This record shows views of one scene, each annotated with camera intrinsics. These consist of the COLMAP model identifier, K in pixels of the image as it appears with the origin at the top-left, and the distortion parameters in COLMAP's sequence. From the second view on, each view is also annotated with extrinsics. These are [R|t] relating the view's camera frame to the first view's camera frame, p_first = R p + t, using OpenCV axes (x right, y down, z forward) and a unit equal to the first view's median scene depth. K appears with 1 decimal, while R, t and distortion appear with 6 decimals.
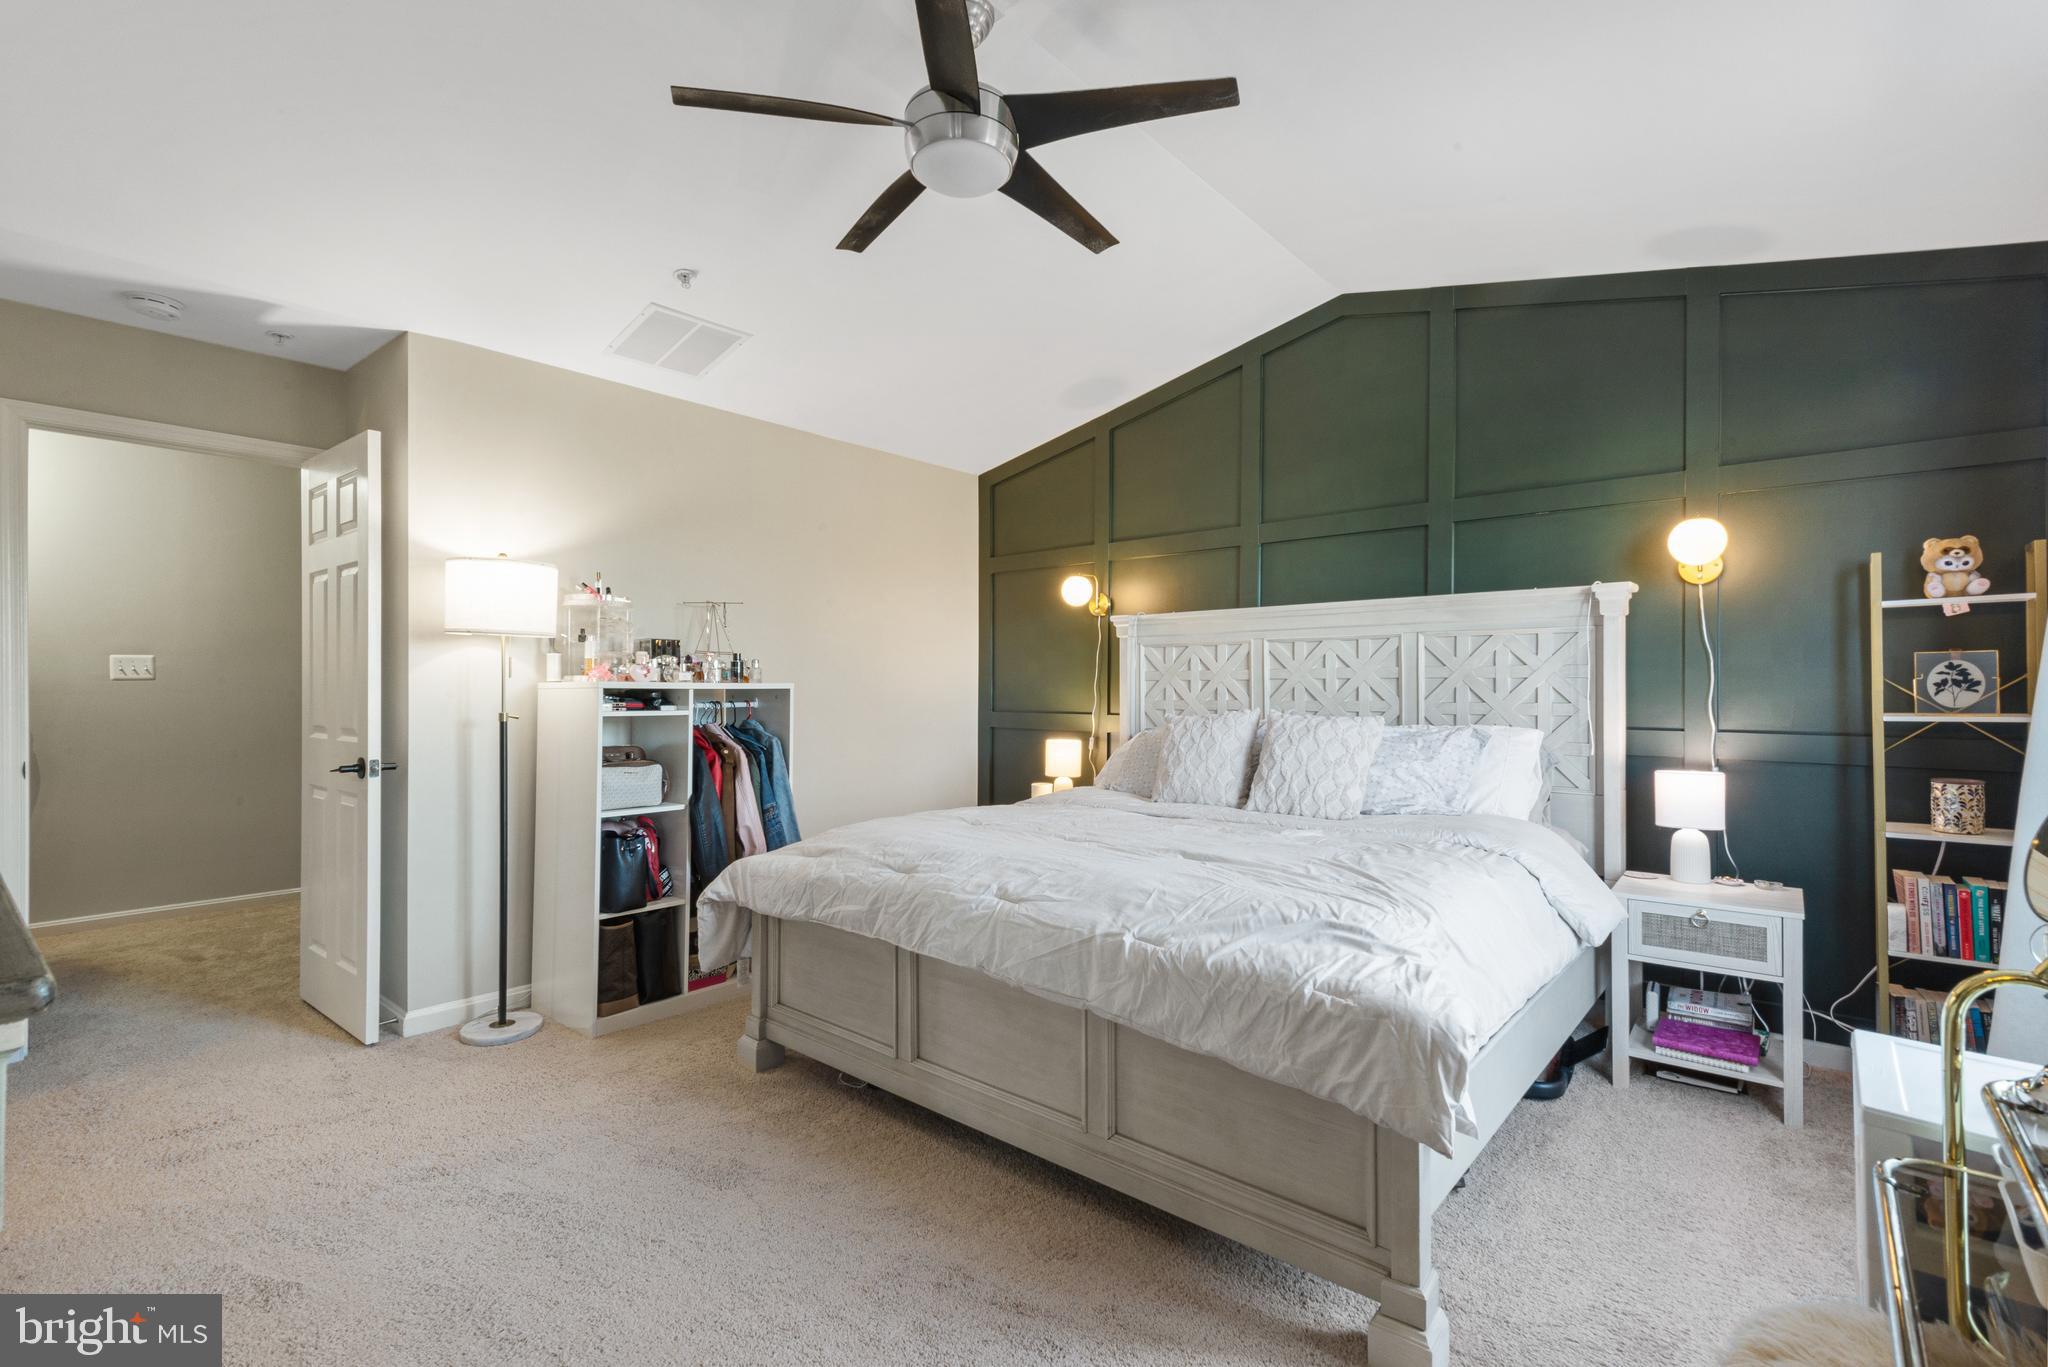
lens RADIAL K [[929.2, 0, 1000.4], [0, 929.2, 687.8], [0, 0, 1]] dist [0.029116, -0.013629]
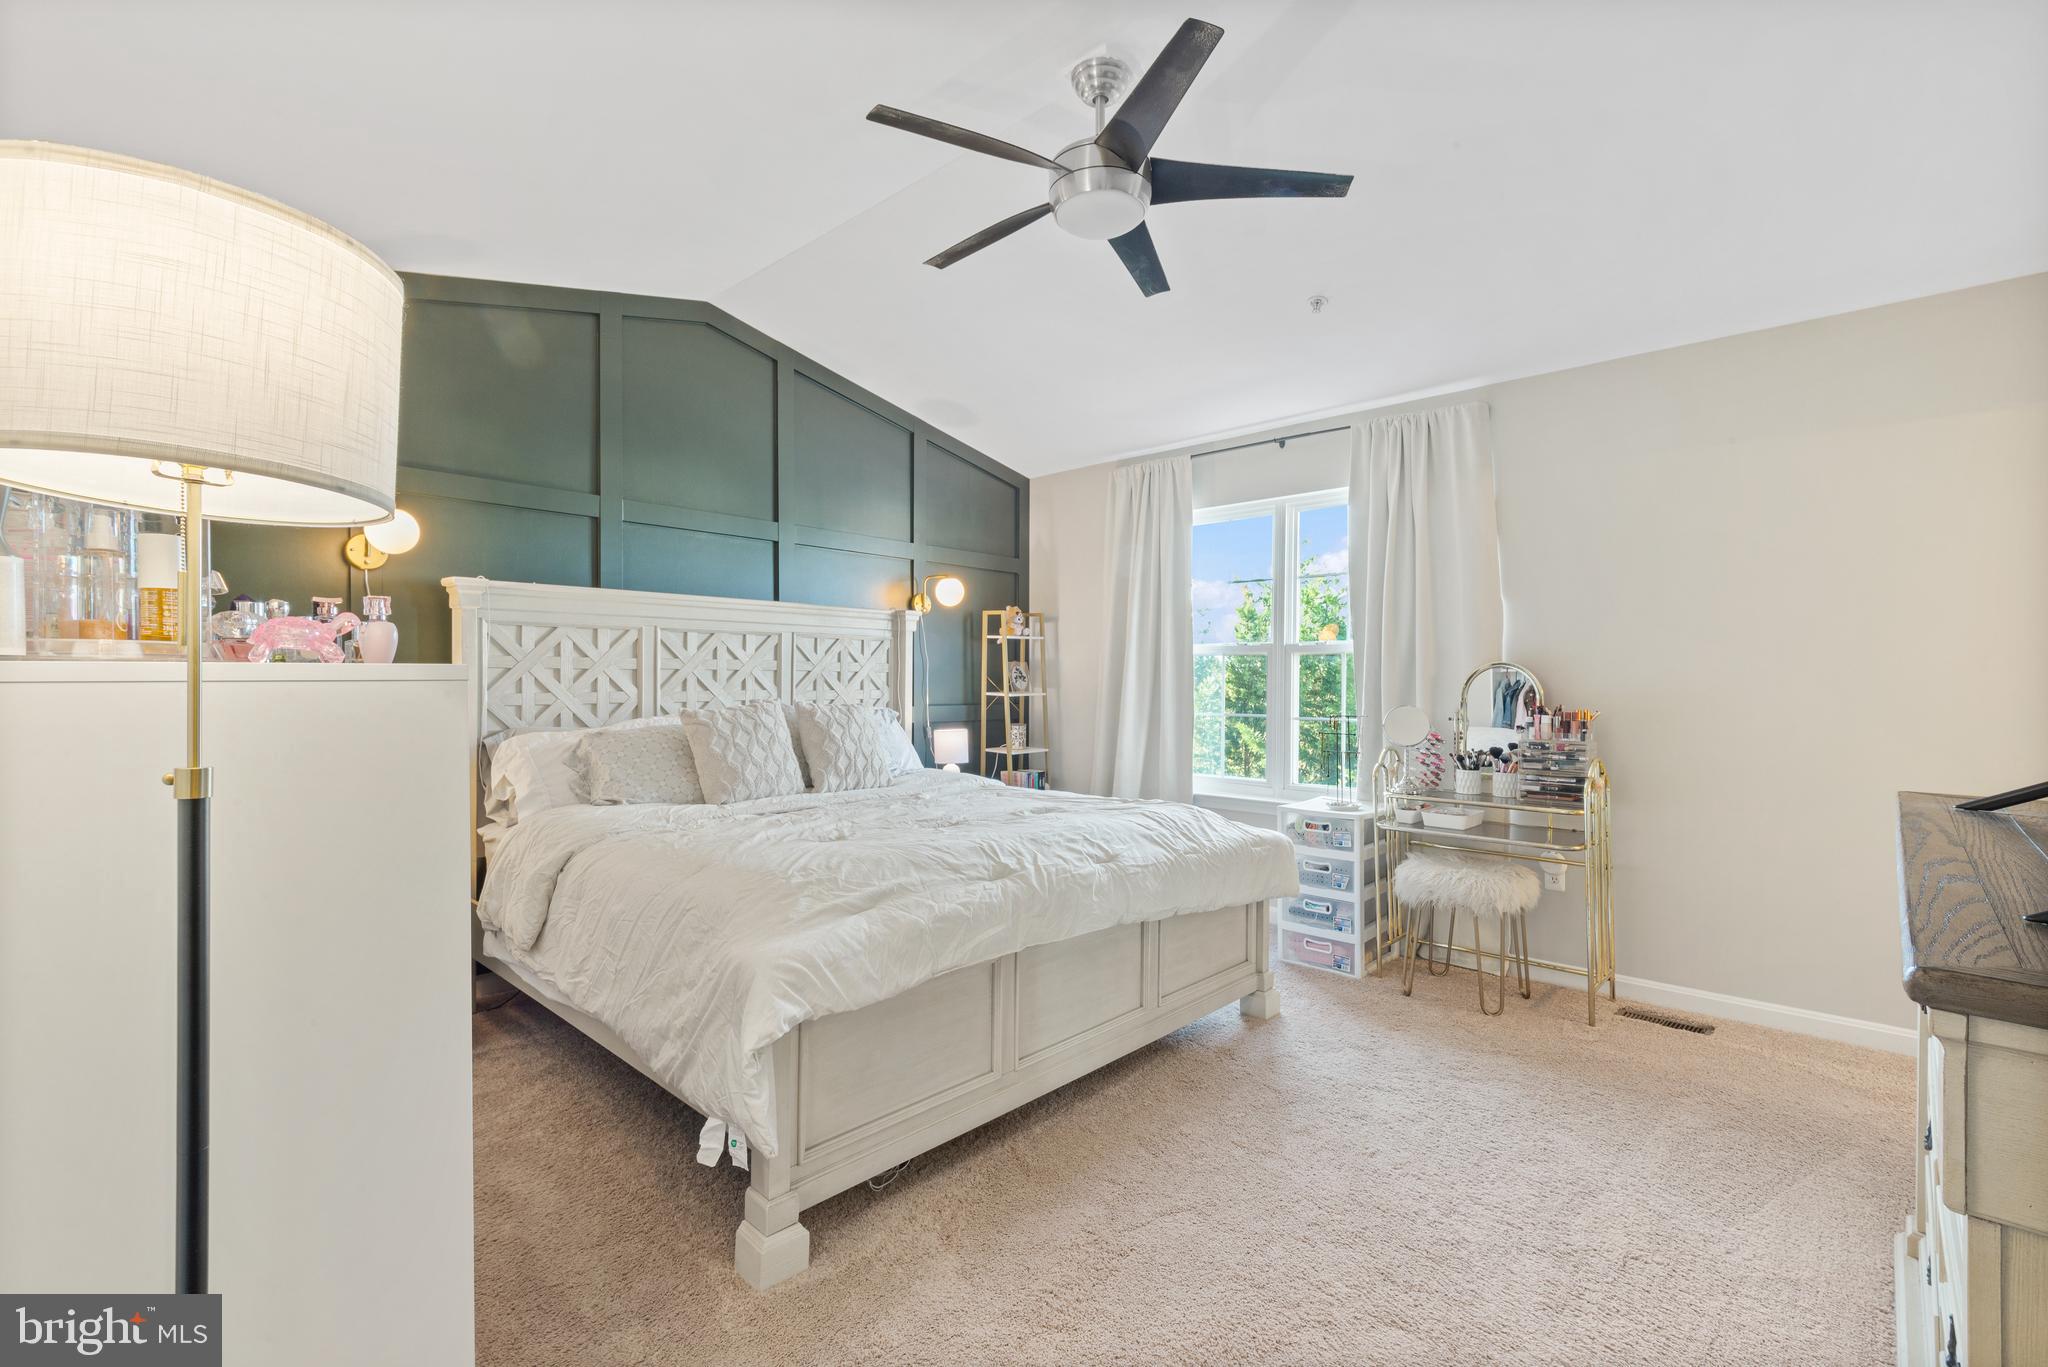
lens RADIAL K [[929.2, 0, 1026.4], [0, 929.2, 683.5], [0, 0, 1]] dist [0.029116, -0.013629]
pose [[0.019557, -0.003025, 0.999804, -0.805678], [-0.002552, 0.999992, 0.003076, 0.001671], [-0.999805, -0.002612, 0.019549, 0.742505]]
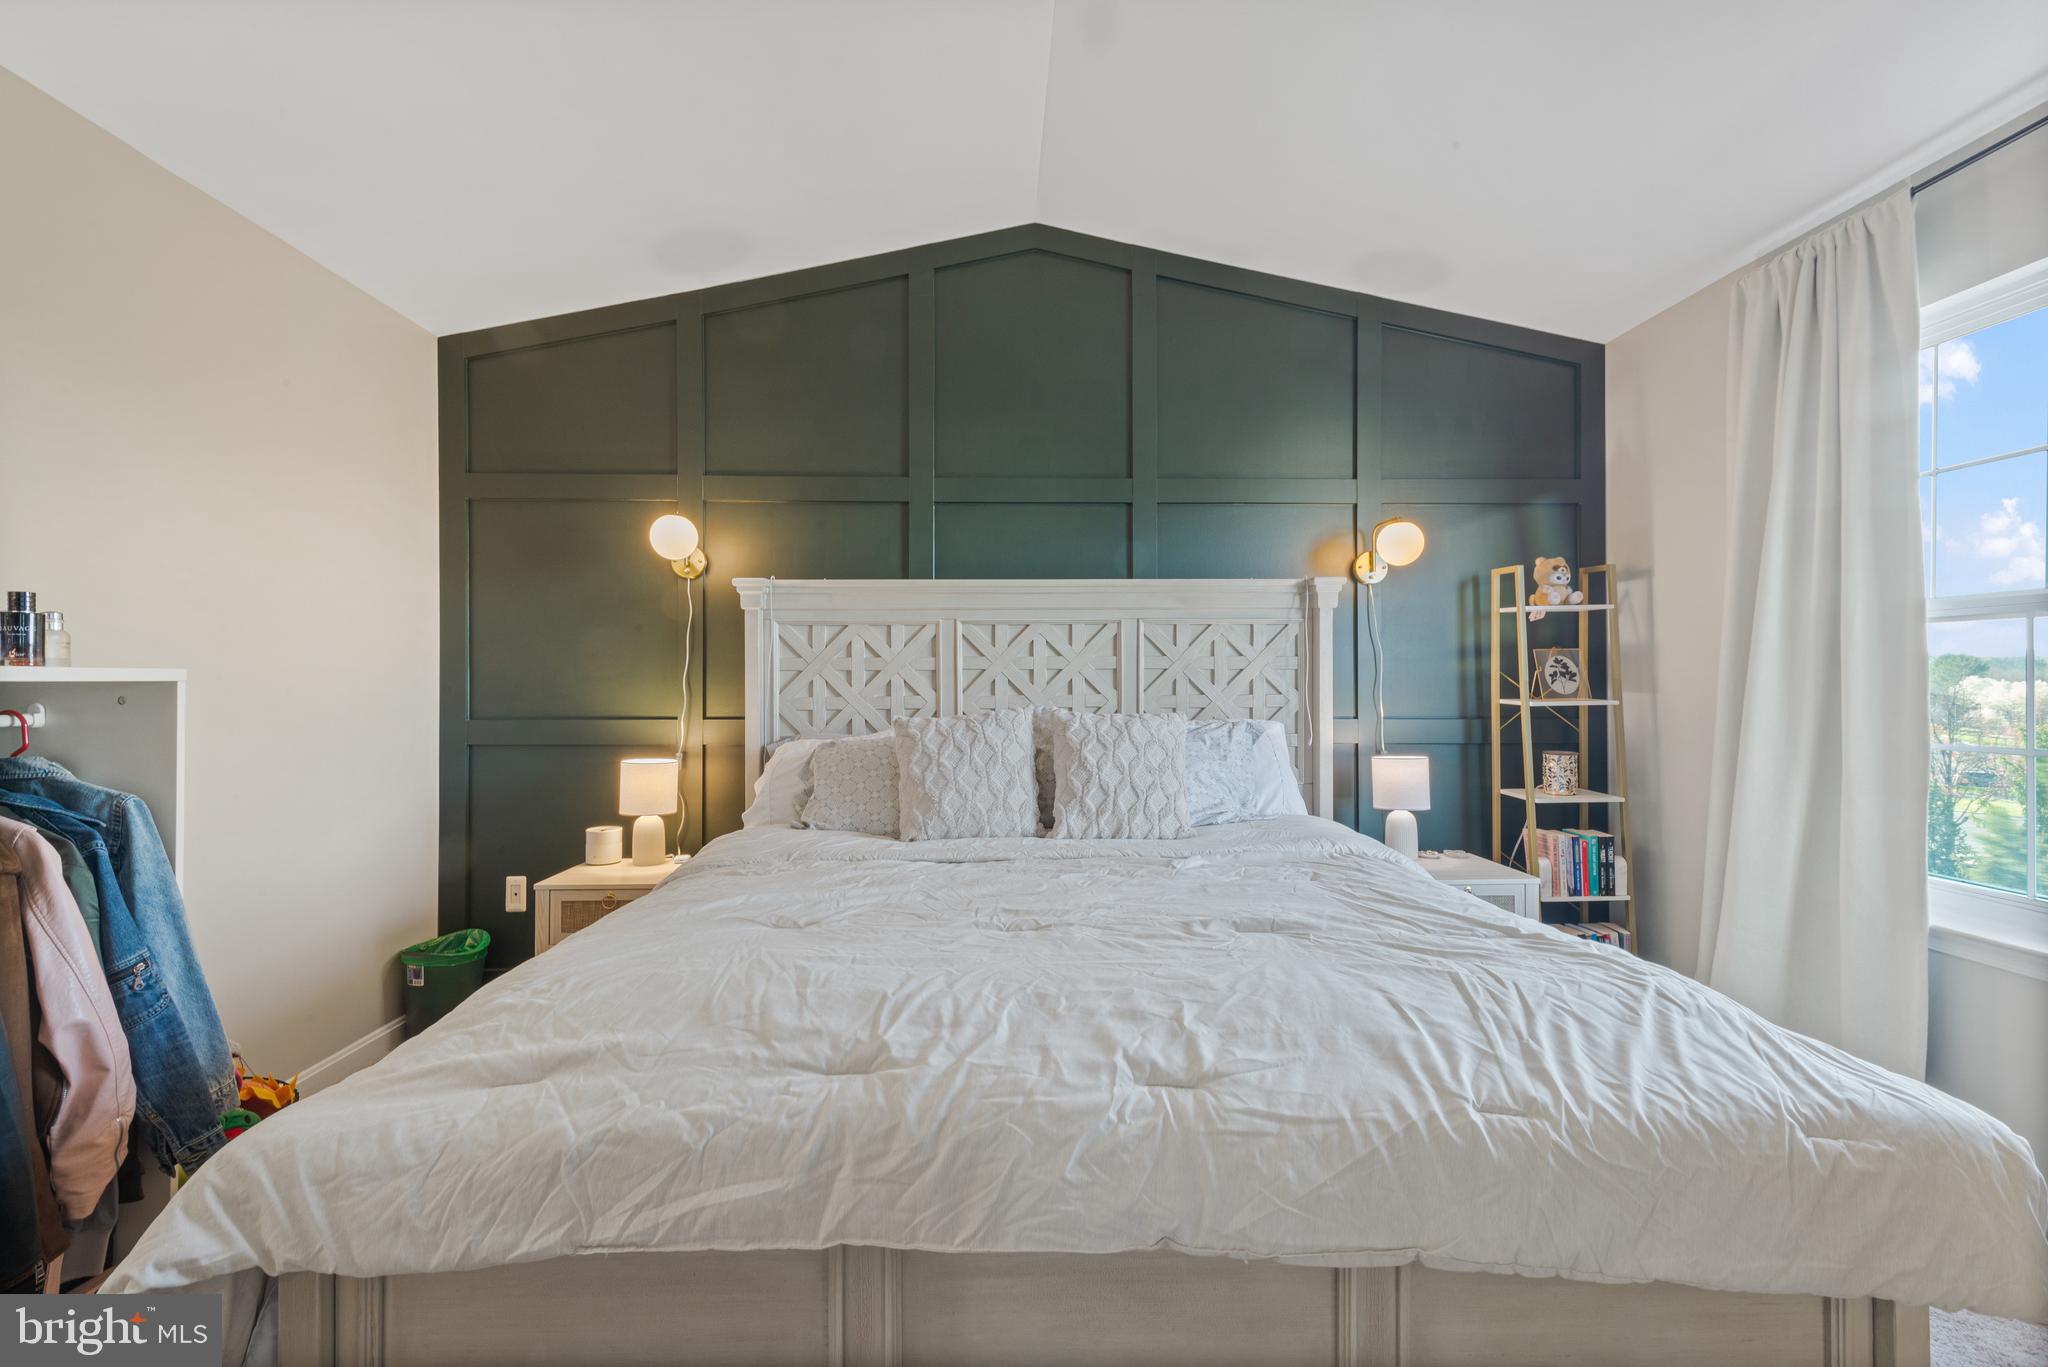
lens RADIAL K [[929.2, 0, 1021.9], [0, 929.2, 675.6], [0, 0, 1]] dist [0.029116, -0.013629]
pose [[0.728504, 0.002930, 0.685035, -0.278084], [0.003032, 0.999967, -0.007501, 0.002999], [-0.685035, 0.007541, 0.728471, 0.460182]]
